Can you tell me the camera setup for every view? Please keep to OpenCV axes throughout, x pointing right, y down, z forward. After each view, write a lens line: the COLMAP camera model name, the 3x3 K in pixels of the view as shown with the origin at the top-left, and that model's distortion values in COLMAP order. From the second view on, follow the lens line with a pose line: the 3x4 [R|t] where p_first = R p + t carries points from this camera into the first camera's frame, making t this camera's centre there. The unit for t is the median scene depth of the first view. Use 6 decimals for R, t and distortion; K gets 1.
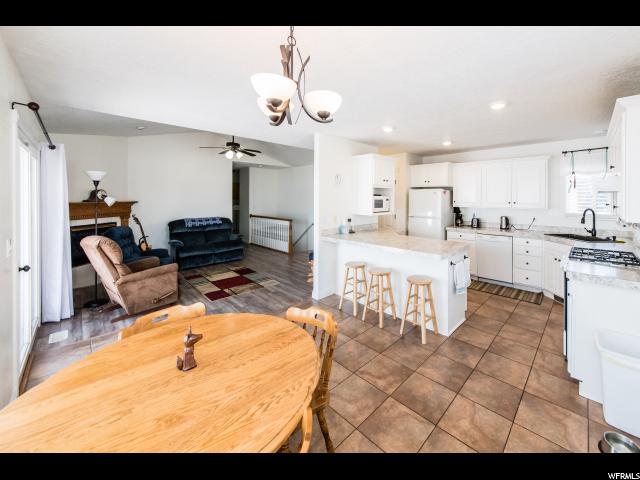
lens RADIAL K [[249.8, 0, 365.1], [0, 249.8, 196.0], [0, 0, 1]] dist [-0.003840, -0.000621]
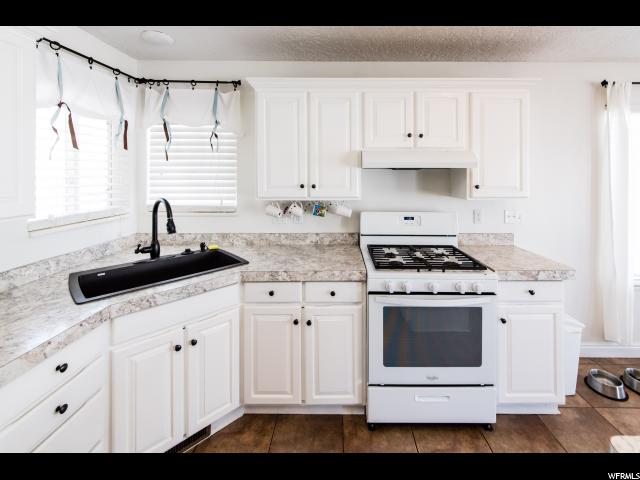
lens RADIAL K [[249.8, 0, 345.3], [0, 249.8, 178.7], [0, 0, 1]] dist [-0.003840, -0.000621]
pose [[-0.653445, -0.014129, 0.756842, 0.306583], [-0.012344, 0.999892, 0.008009, 0.006309], [-0.756873, -0.004109, -0.653549, 0.929219]]
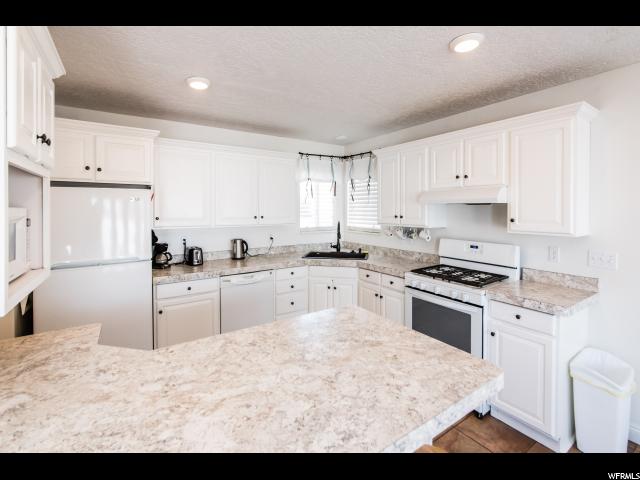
lens RADIAL K [[295.3, 0, 333.8], [0, 295.3, 212.7], [0, 0, 1]] dist [-0.002086, -0.001361]
pose [[0.255757, -0.018960, 0.966555, -0.109827], [-0.007364, 0.999740, 0.021560, -0.002411], [-0.966713, -0.012631, 0.255551, 0.663477]]
